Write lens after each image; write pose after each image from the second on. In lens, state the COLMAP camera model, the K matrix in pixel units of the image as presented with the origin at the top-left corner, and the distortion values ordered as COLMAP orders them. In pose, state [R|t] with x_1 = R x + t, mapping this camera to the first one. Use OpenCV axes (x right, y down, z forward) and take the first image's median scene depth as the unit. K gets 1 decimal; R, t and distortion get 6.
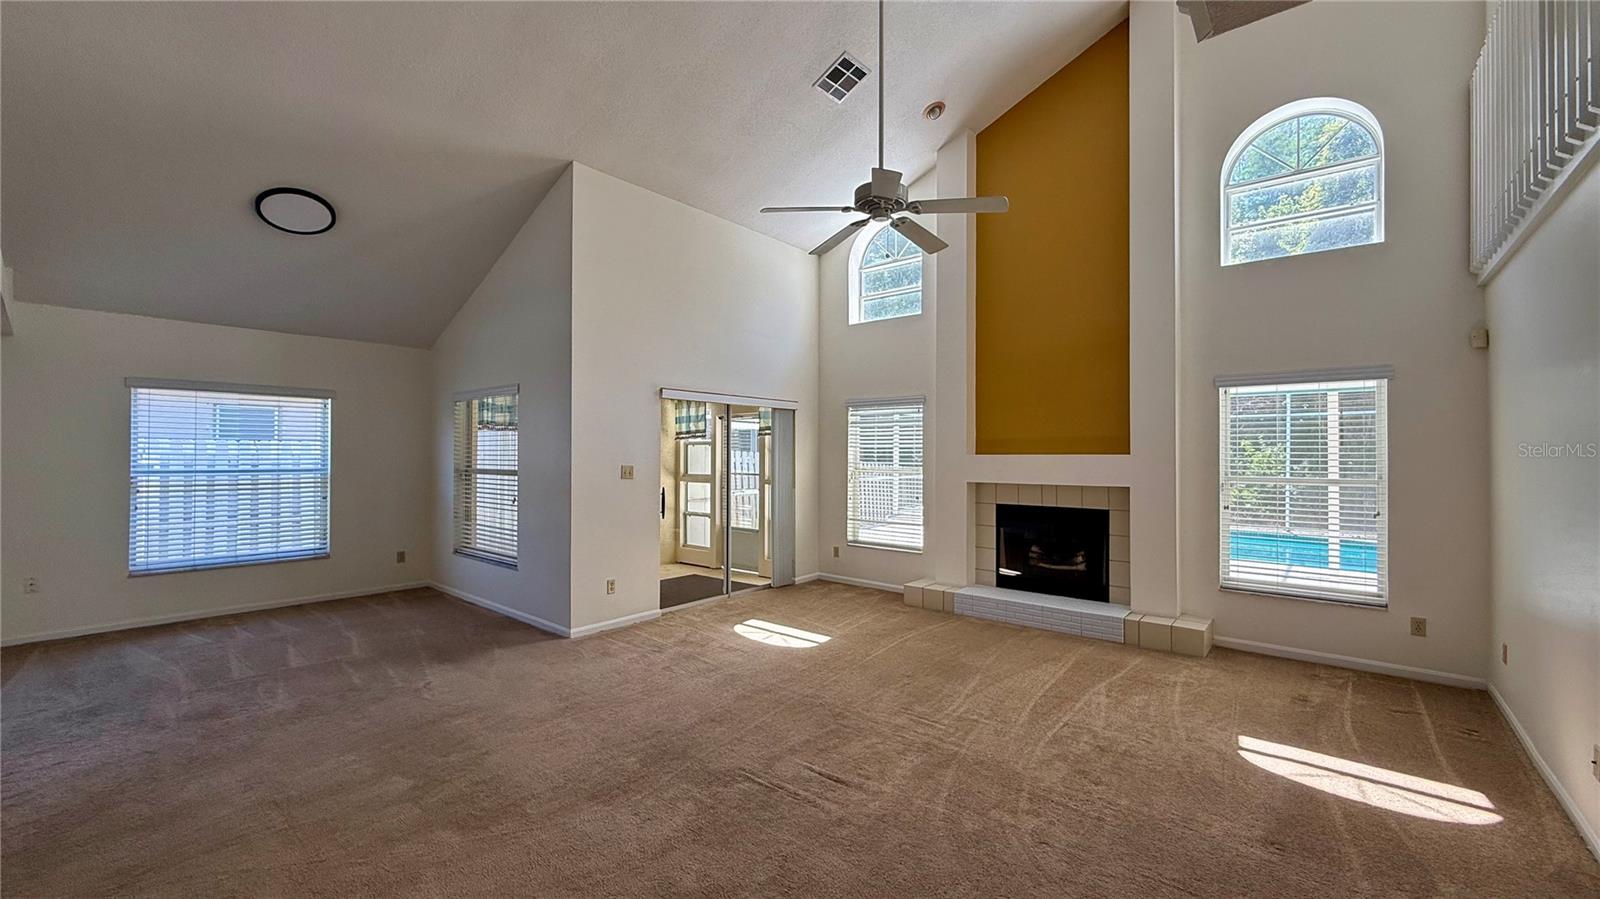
lens RADIAL K [[638.0, 0, 795.6], [0, 638.0, 448.0], [0, 0, 1]] dist [0.000411, 0.000215]
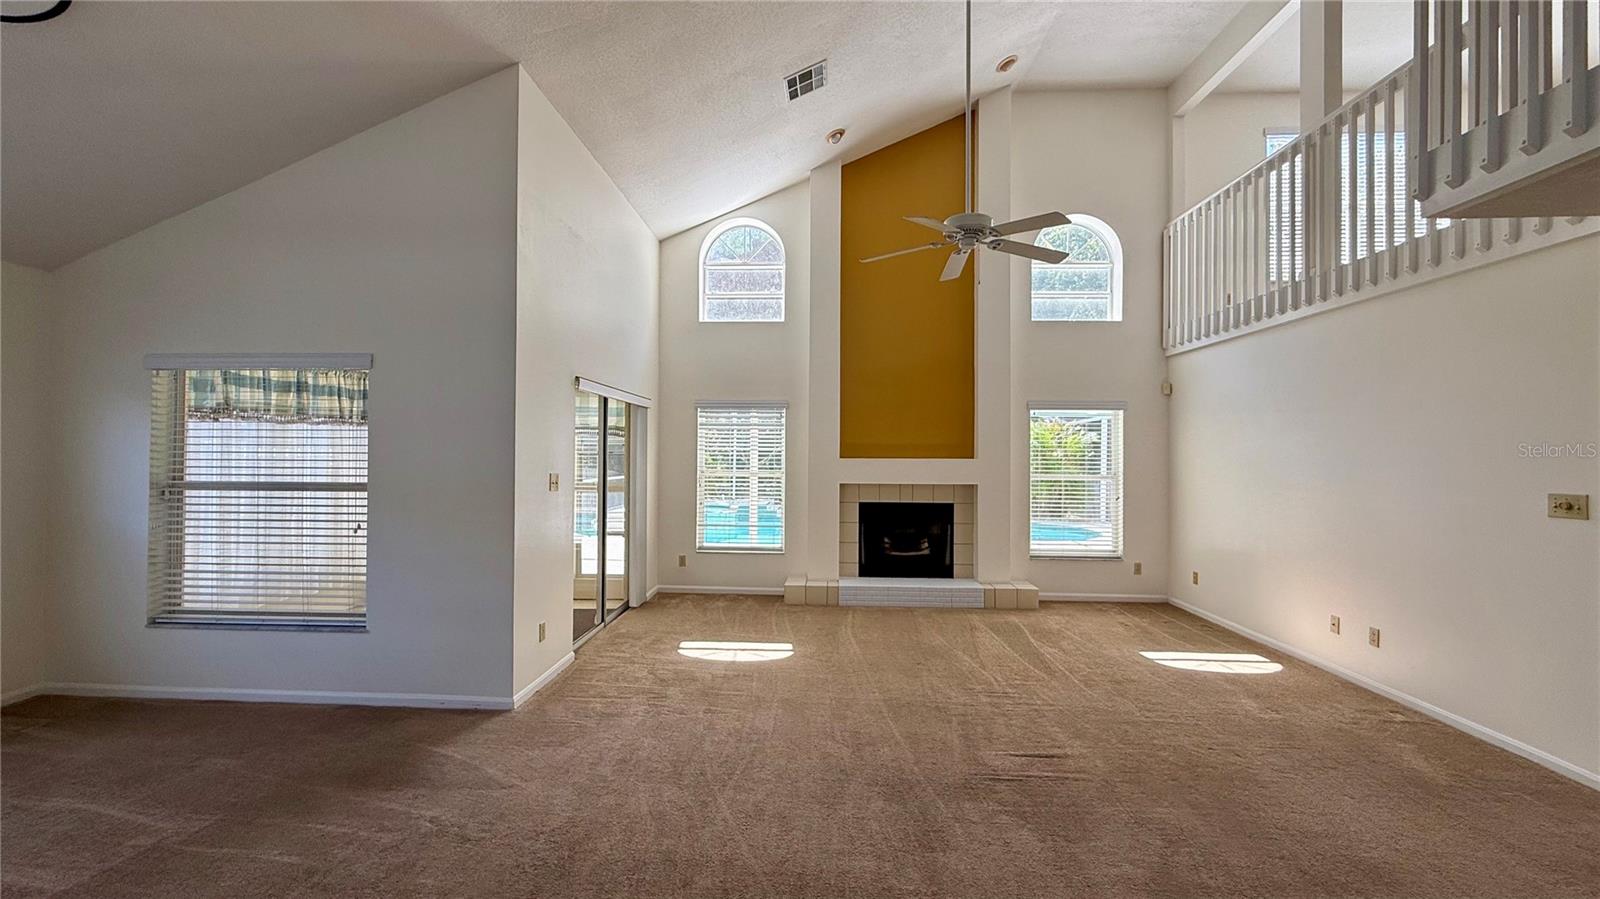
lens RADIAL K [[638.0, 0, 796.7], [0, 638.0, 450.8], [0, 0, 1]] dist [0.000411, 0.000215]
pose [[0.793991, 0.006272, 0.607898, -0.482105], [-0.009545, 0.999952, 0.002151, -0.004519], [-0.607855, -0.007510, 0.794012, 0.194590]]
